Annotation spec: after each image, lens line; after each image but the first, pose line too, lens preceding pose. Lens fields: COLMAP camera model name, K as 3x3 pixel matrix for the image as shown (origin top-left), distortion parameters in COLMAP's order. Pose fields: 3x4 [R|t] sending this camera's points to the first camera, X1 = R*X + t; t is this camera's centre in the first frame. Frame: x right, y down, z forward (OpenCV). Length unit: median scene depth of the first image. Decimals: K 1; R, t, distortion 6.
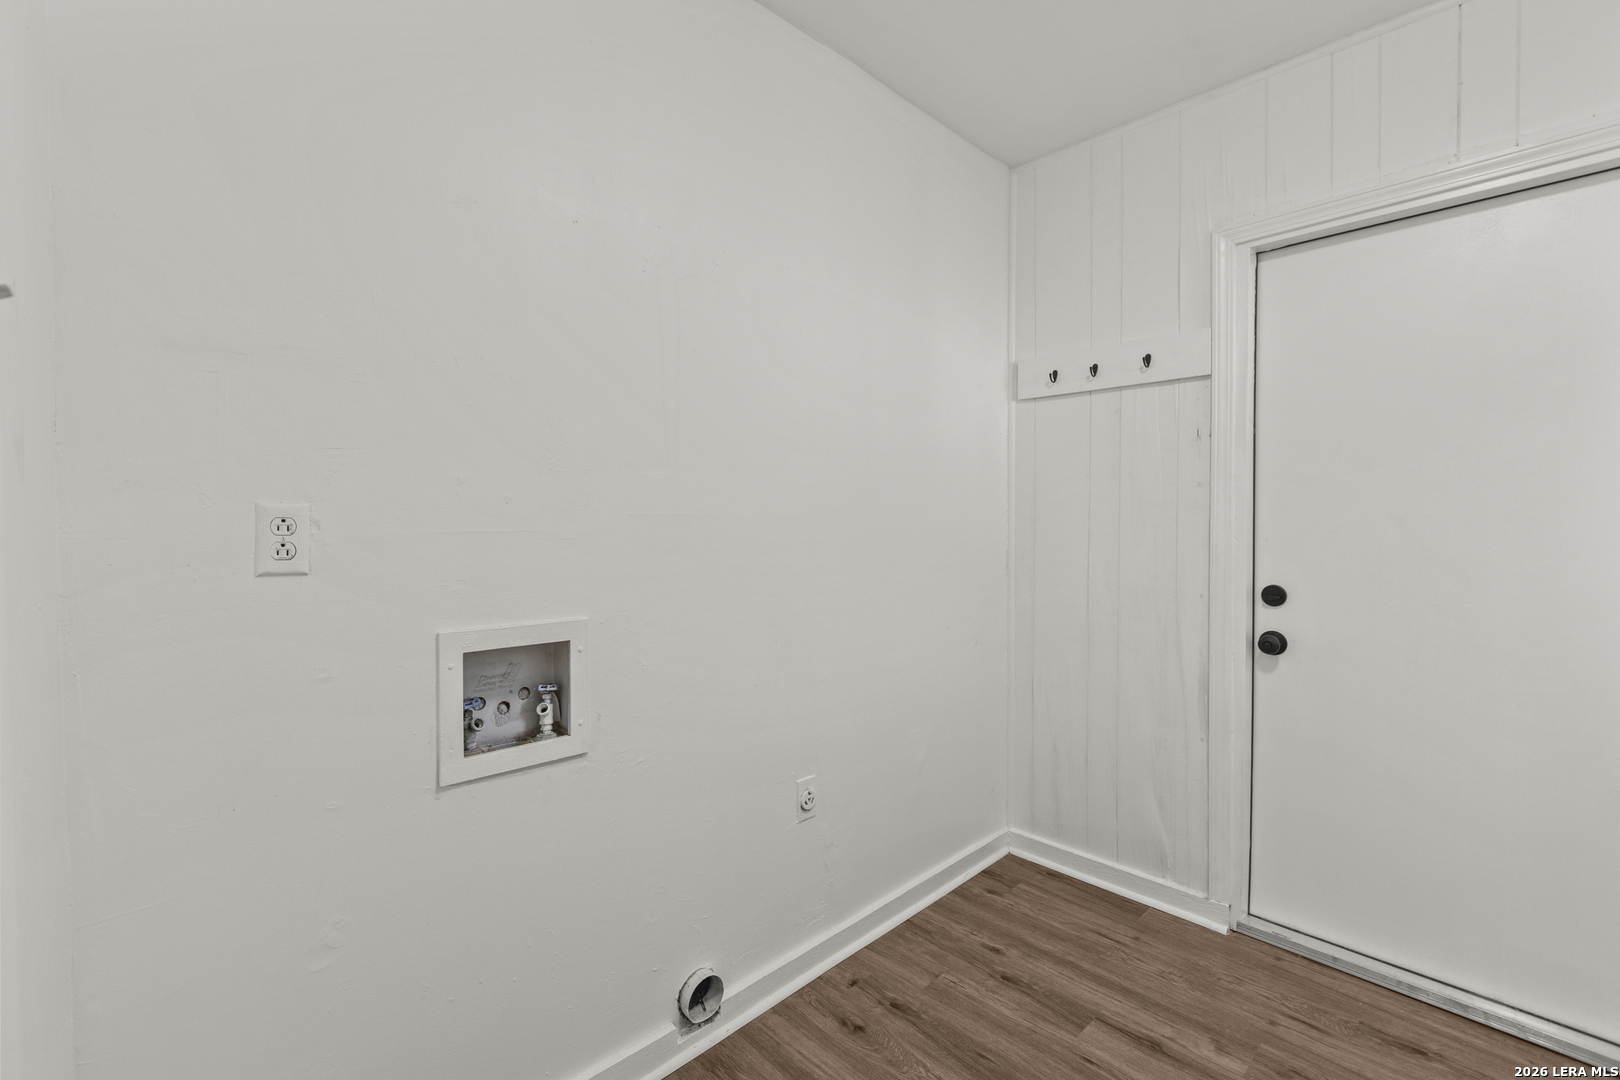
lens RADIAL K [[716.8, 0, 802.1], [0, 716.8, 530.2], [0, 0, 1]] dist [0.000429, -0.000971]
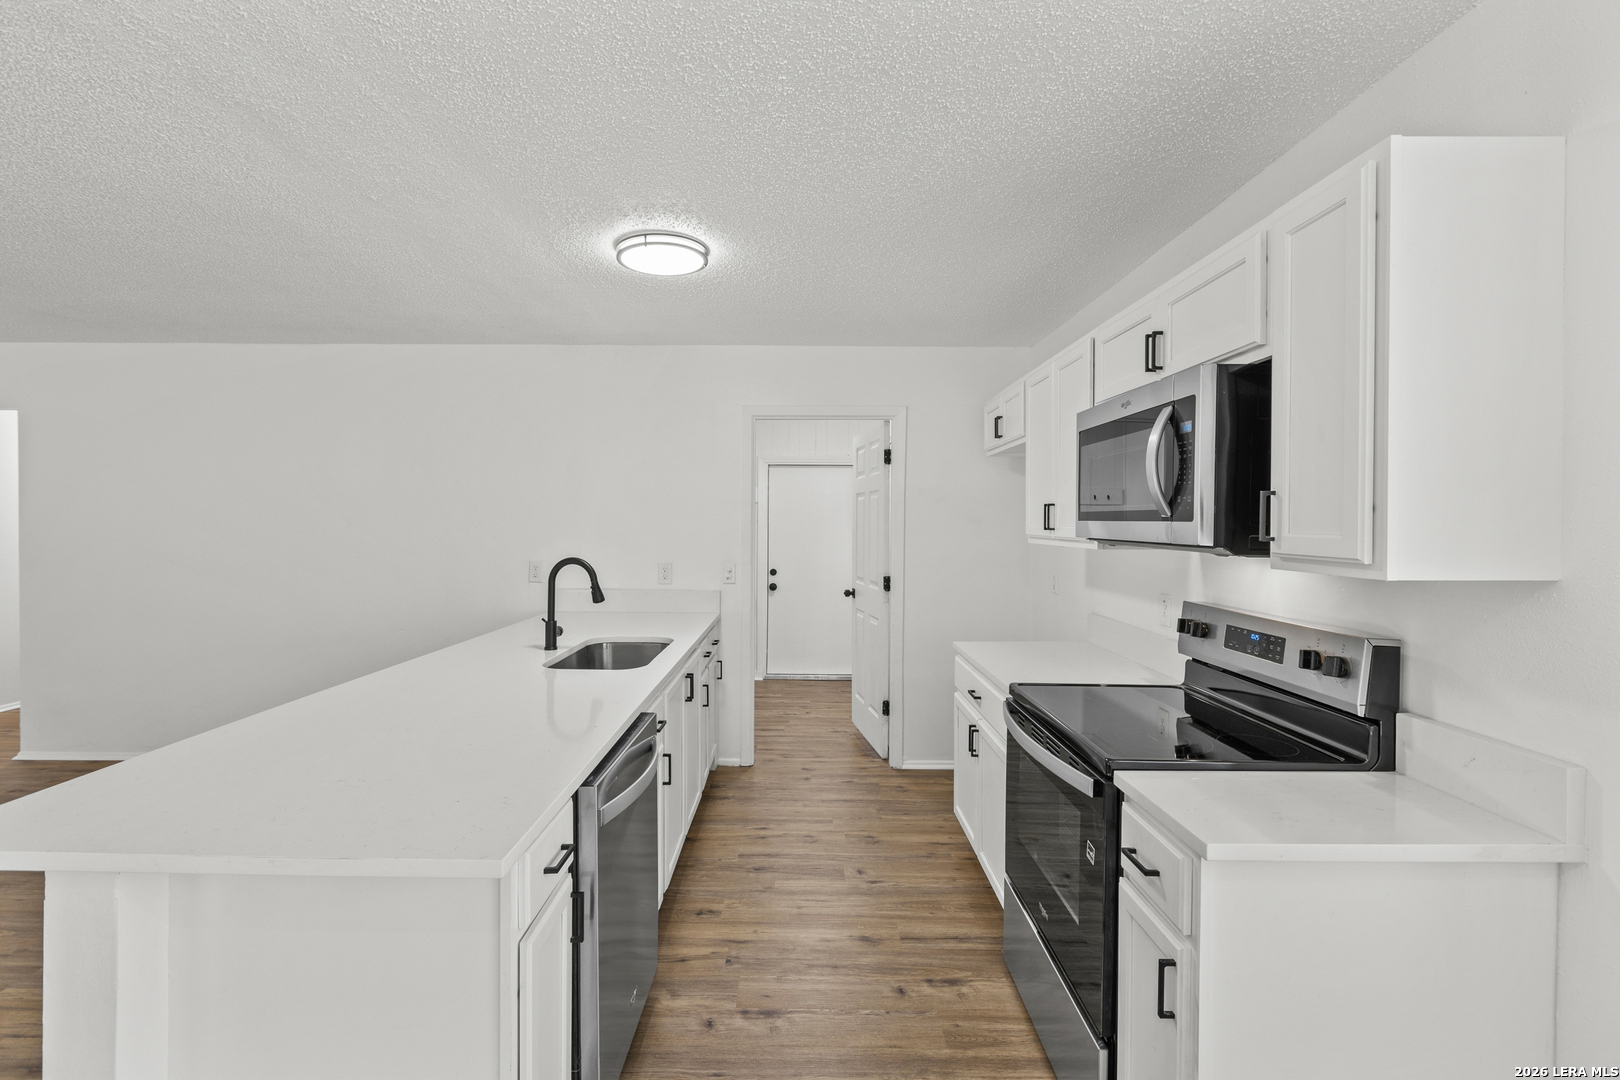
lens RADIAL K [[716.8, 0, 802.1], [0, 716.8, 530.2], [0, 0, 1]] dist [0.000429, -0.000971]
pose [[0.685531, -0.008704, 0.727992, -1.577572], [0.000393, 0.999933, 0.011585, -0.133180], [-0.728043, -0.007656, 0.685488, -1.286994]]
